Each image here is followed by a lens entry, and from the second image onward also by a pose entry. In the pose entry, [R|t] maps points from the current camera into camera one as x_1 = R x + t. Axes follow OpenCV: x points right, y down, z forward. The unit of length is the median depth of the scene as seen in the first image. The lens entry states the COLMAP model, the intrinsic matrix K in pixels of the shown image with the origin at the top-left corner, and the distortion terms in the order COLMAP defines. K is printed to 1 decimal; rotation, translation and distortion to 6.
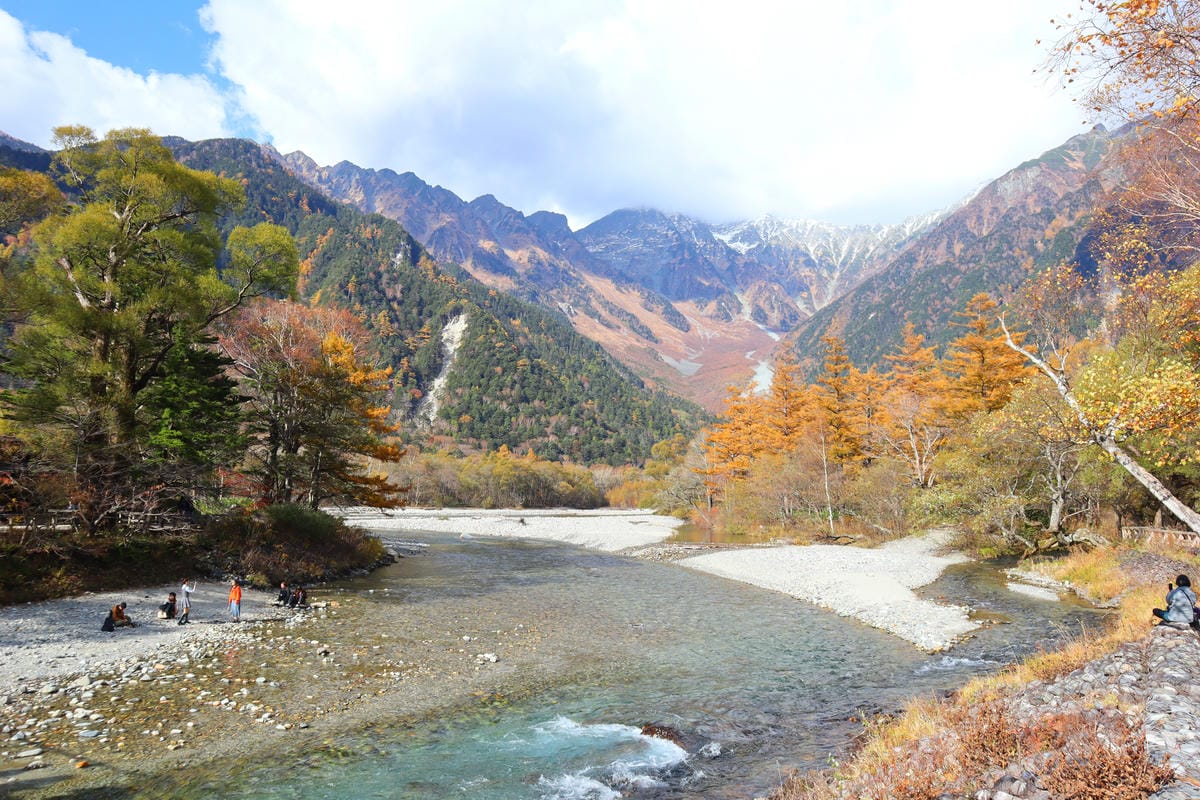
lens RADIAL K [[831.8, 0, 600.0], [0, 831.8, 400.0], [0, 0, 1]] dist [-0.132308, 0.083709]
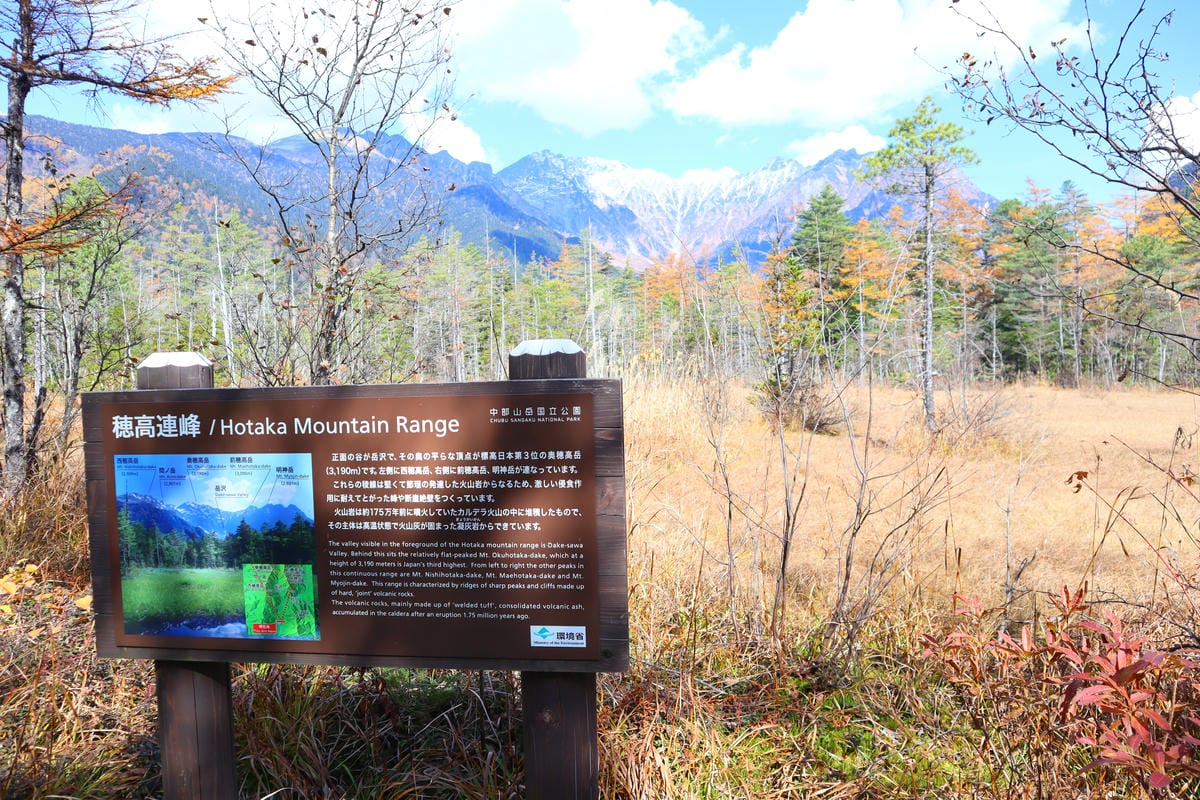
lens RADIAL K [[831.8, 0, 600.0], [0, 831.8, 400.0], [0, 0, 1]] dist [-0.132308, 0.083709]
pose [[0.945435, -0.031513, 0.324284, -0.329650], [-0.018732, 0.988408, 0.150662, -0.051790], [-0.325272, -0.148515, 0.933885, -0.371861]]
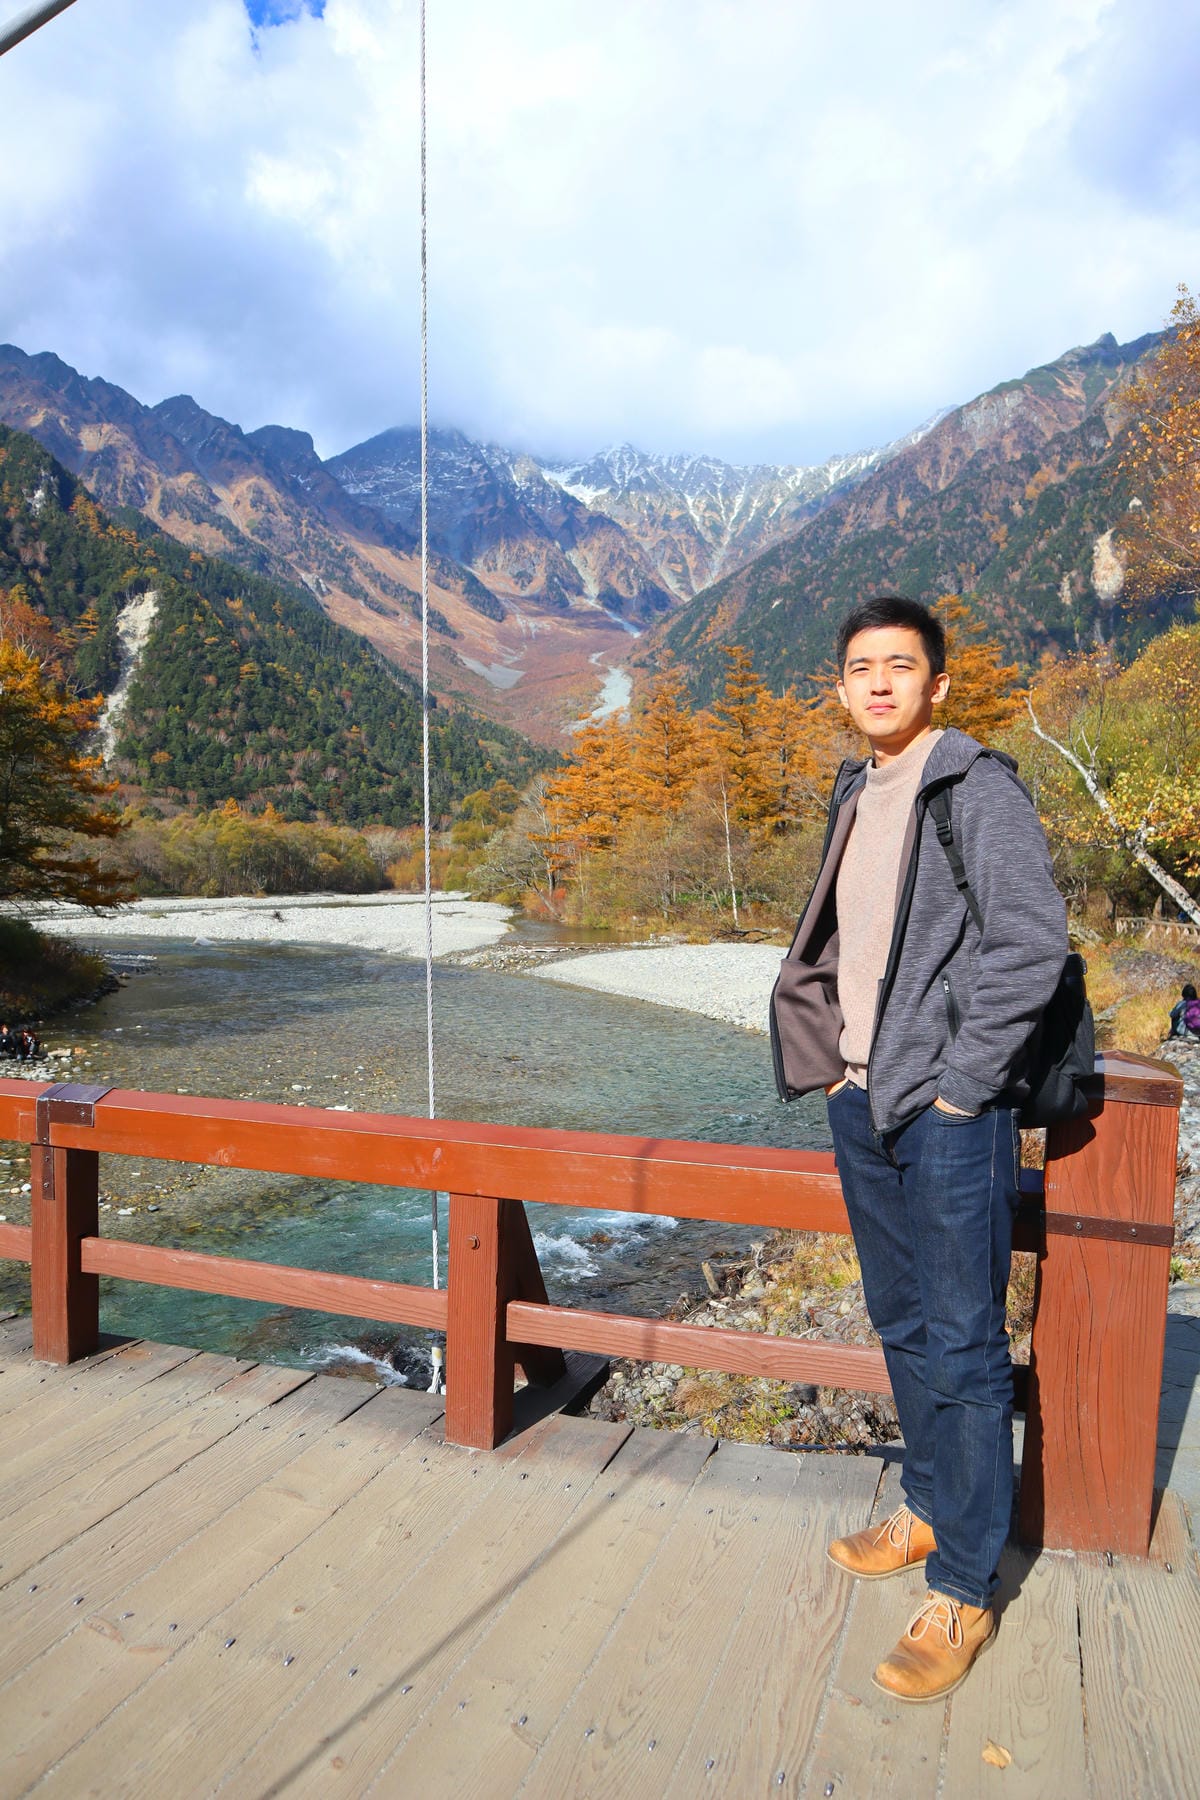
lens RADIAL K [[1247.7, 0, 600.4], [0, 1247.7, 924.4], [0, 0, 1]] dist [-0.132308, 0.083709]
pose [[0.982779, -0.025701, 0.182990, -0.004823], [-0.003734, 0.987316, 0.158722, -0.001720], [-0.184748, -0.156672, 0.970217, -0.005584]]
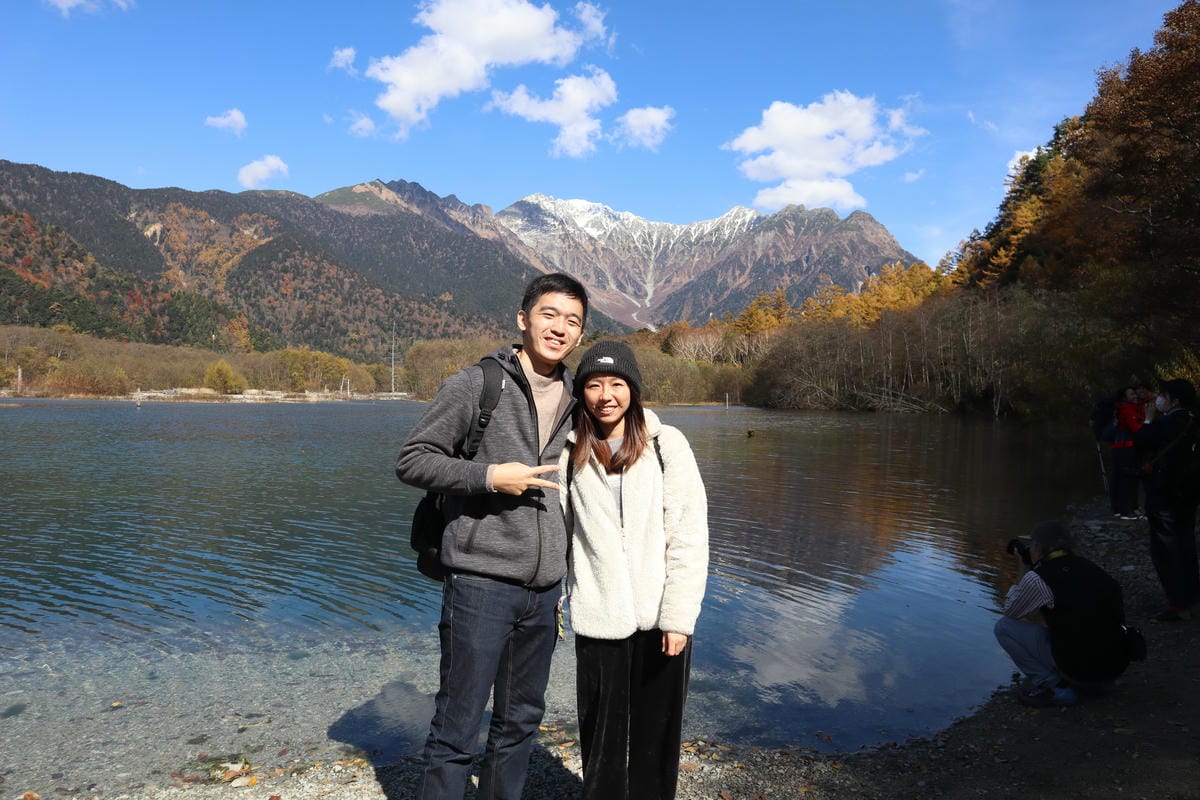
lens RADIAL K [[831.8, 0, 600.0], [0, 831.8, 400.0], [0, 0, 1]] dist [-0.132308, 0.083709]
pose [[0.935793, 0.001961, 0.352544, -0.408637], [-0.050866, 0.990272, 0.129513, -0.078030], [-0.348861, -0.139130, 0.926790, -0.571814]]
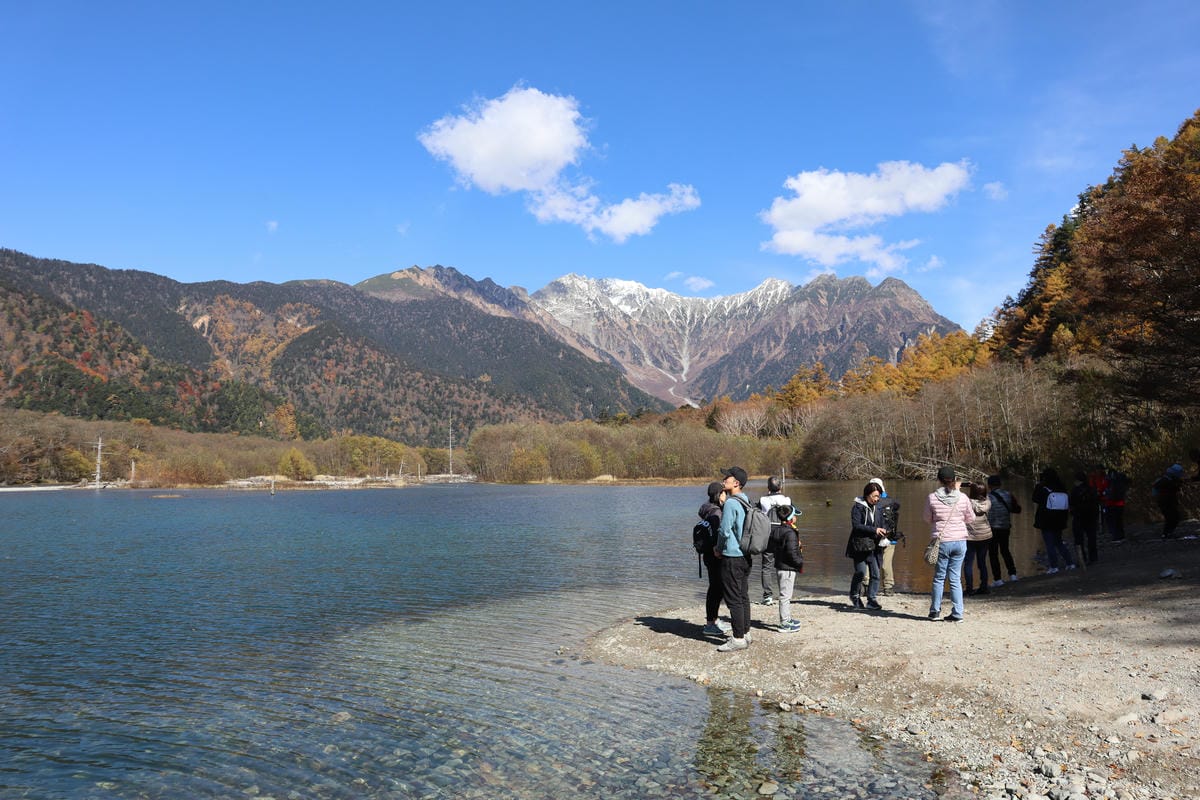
lens RADIAL K [[831.8, 0, 600.0], [0, 831.8, 400.0], [0, 0, 1]] dist [-0.132308, 0.083709]
pose [[0.950939, 0.002498, 0.309369, -0.410351], [-0.015552, 0.999089, 0.039738, -0.078392], [-0.308988, -0.042600, 0.950111, -0.573704]]
